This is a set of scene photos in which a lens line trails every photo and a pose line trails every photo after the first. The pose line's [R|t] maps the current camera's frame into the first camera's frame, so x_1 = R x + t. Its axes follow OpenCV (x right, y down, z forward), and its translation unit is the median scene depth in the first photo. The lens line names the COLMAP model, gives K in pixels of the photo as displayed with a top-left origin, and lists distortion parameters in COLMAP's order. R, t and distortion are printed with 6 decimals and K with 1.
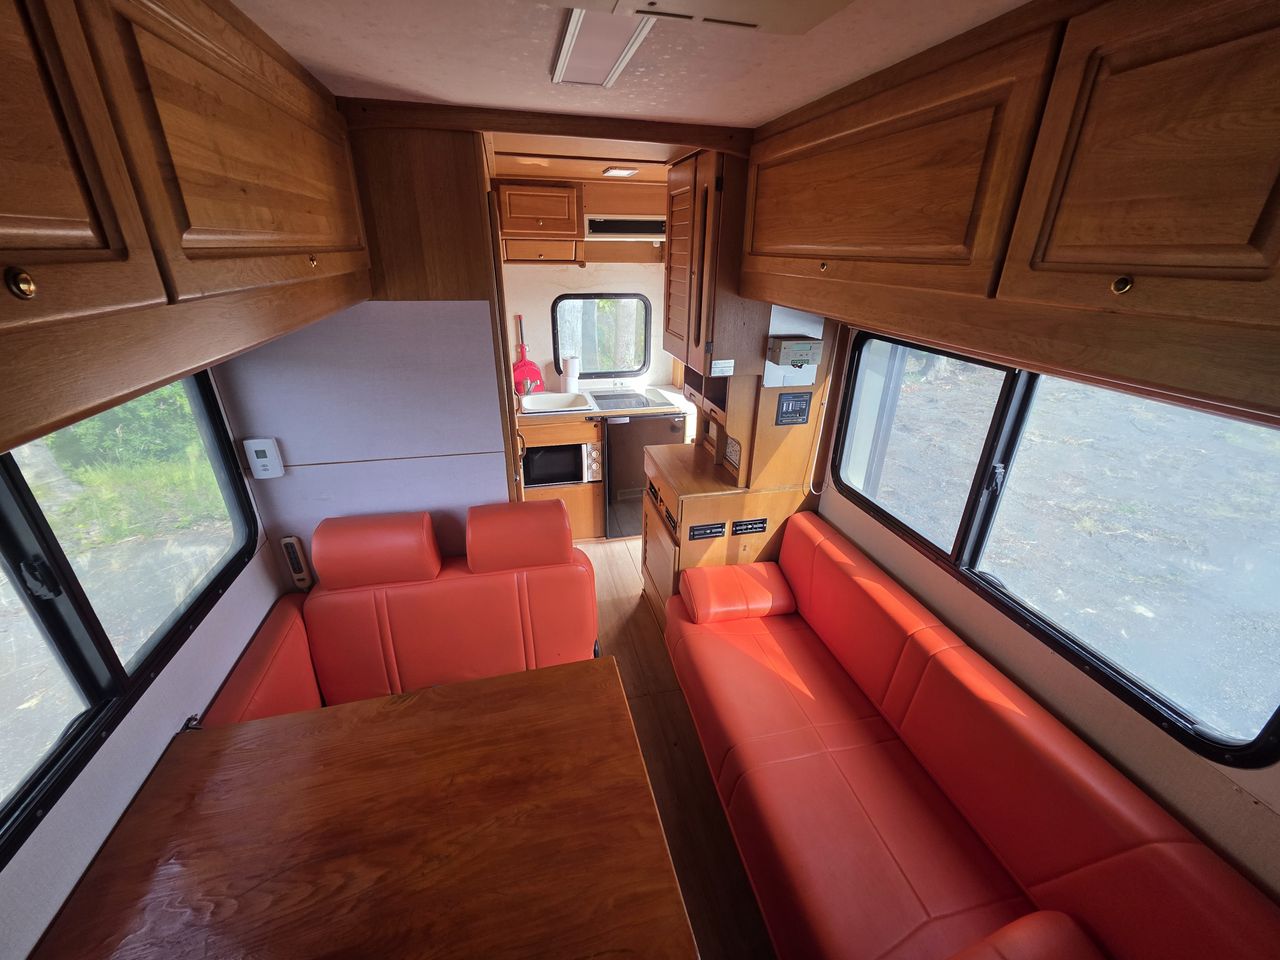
lens RADIAL K [[510.4, 0, 637.7], [0, 510.4, 474.0], [0, 0, 1]] dist [-0.000101, -0.000139]
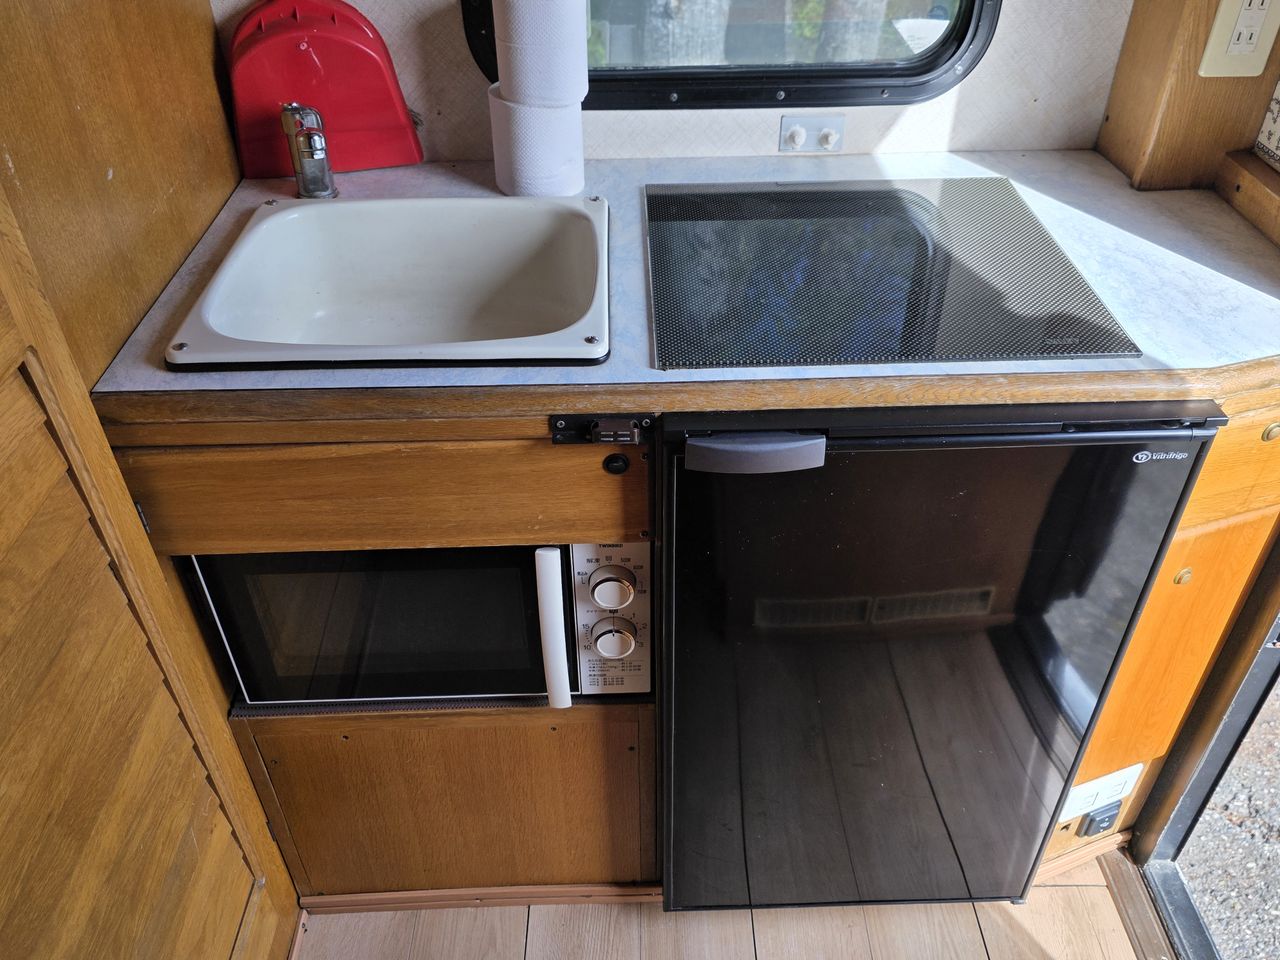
lens RADIAL K [[1023.8, 0, 645.8], [0, 1023.8, 485.0], [0, 0, 1]] dist [0.101640, -0.148005]
pose [[0.976387, 0.119082, -0.180244, -0.012241], [-0.069308, 0.962920, 0.260732, -0.167537], [0.204609, -0.242083, 0.948436, 0.664206]]
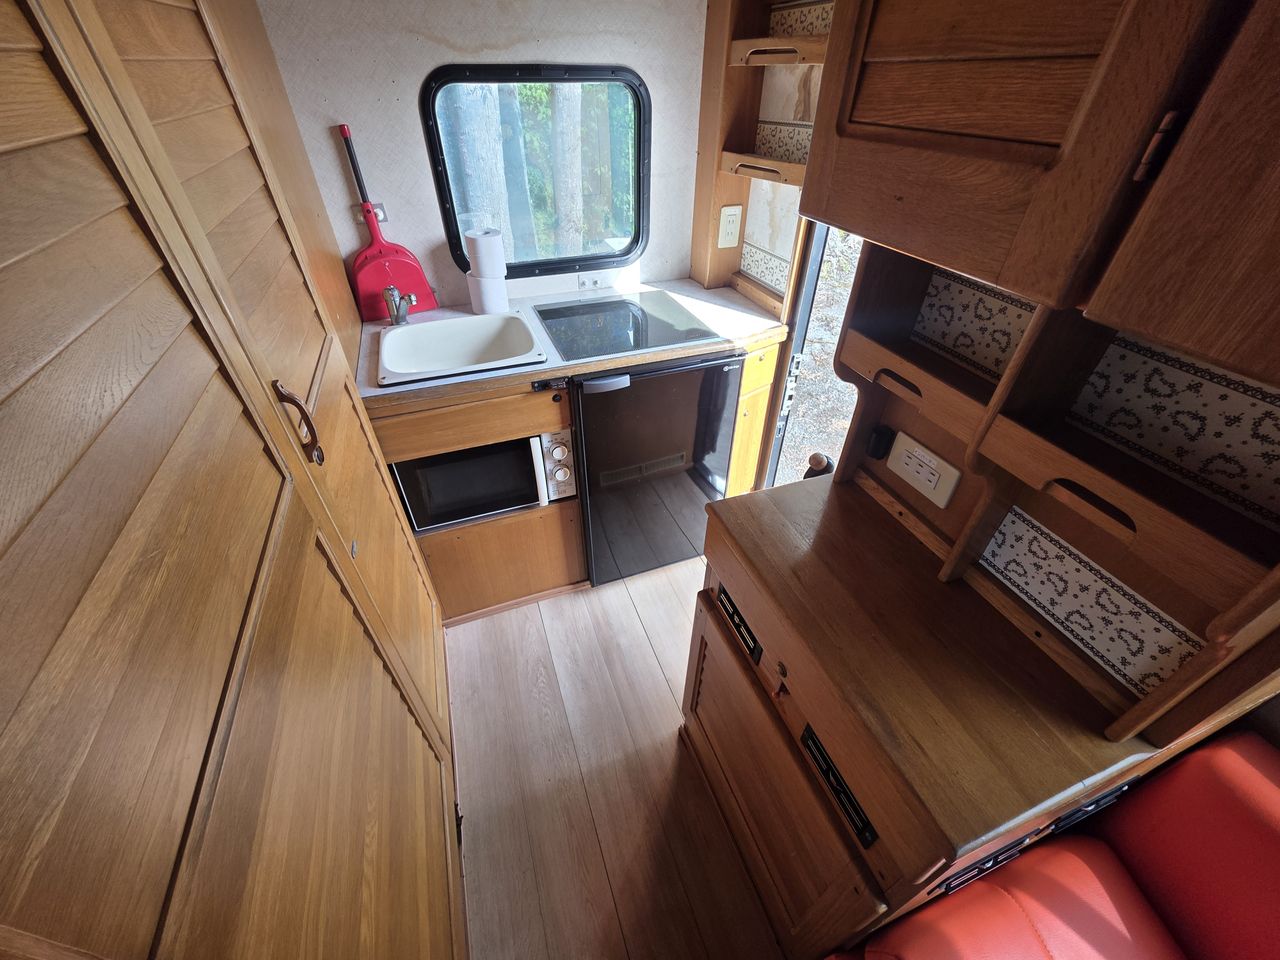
lens RADIAL K [[510.4, 0, 637.7], [0, 510.4, 474.0], [0, 0, 1]] dist [-0.000101, -0.000139]
pose [[0.993617, -0.077145, 0.082302, -0.051279], [0.054091, 0.966080, 0.252515, -0.134473], [-0.098990, -0.246452, 0.964086, 0.522543]]
